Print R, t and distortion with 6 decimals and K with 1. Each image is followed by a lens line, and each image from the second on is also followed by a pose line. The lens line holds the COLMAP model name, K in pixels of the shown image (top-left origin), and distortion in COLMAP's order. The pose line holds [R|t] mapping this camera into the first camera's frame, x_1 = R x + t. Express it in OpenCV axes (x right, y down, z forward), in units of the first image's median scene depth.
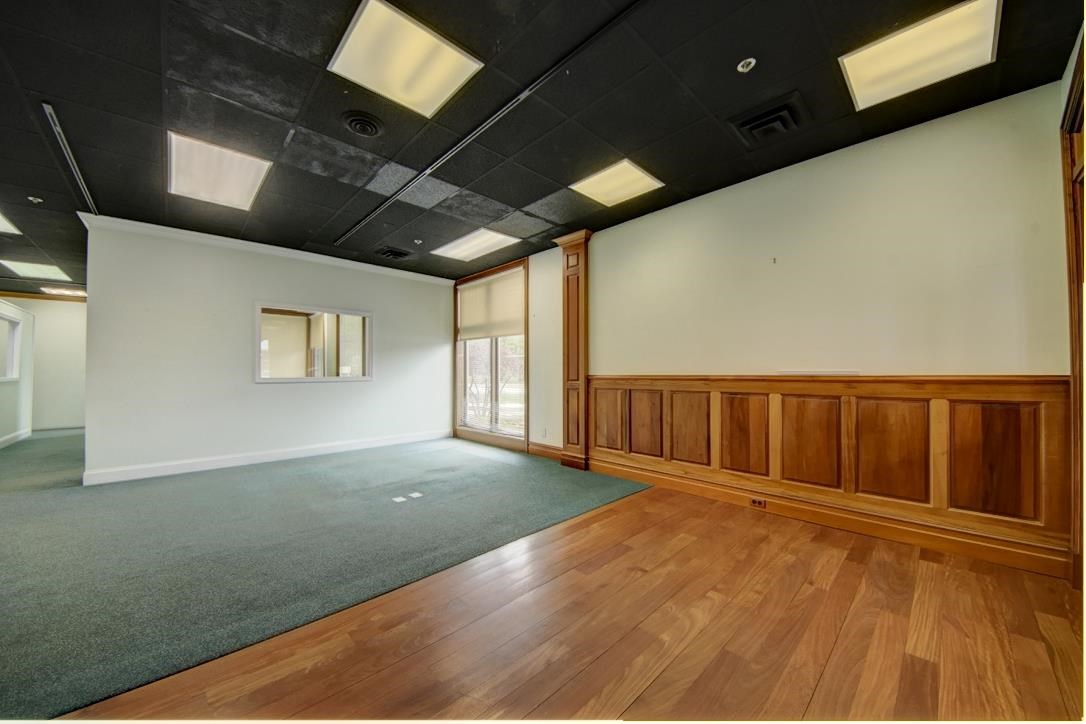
lens RADIAL K [[392.1, 0, 538.0], [0, 392.1, 366.0], [0, 0, 1]] dist [-0.026884, -0.000282]
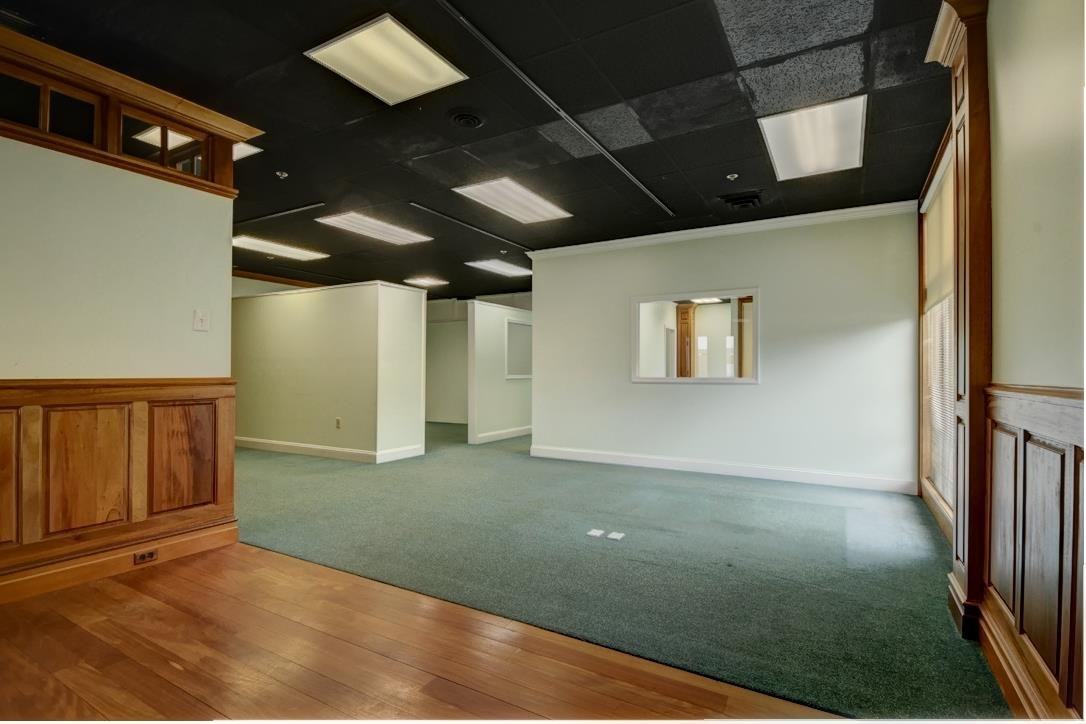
lens RADIAL K [[513.1, 0, 539.7], [0, 513.1, 366.6], [0, 0, 1]] dist [-0.001495, -0.000238]
pose [[0.260823, -0.005566, -0.965371, 0.496745], [0.012290, 0.999921, -0.002445, 0.004338], [0.965309, -0.011227, 0.260871, 0.491410]]
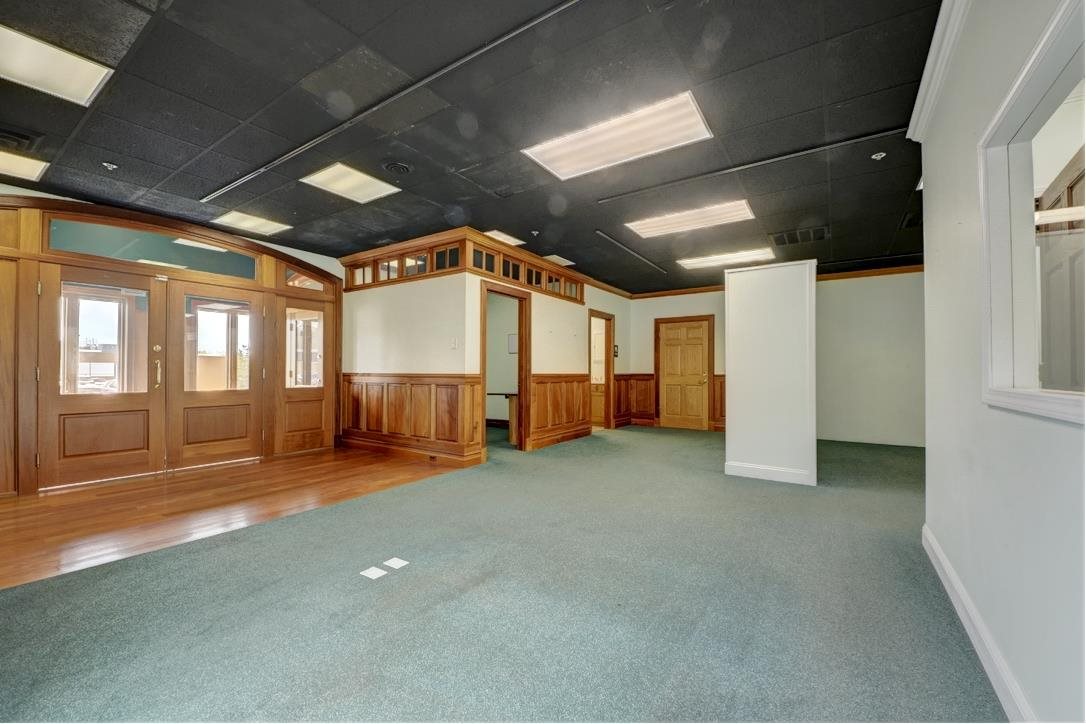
lens RADIAL K [[430.4, 0, 543.0], [0, 430.4, 362.0], [0, 0, 1]] dist [-0.000833, -0.000195]
pose [[-0.978040, -0.005156, -0.208353, -0.382382], [0.002559, 0.999321, -0.036744, 0.026490], [0.208401, -0.036470, -0.977363, 1.440638]]
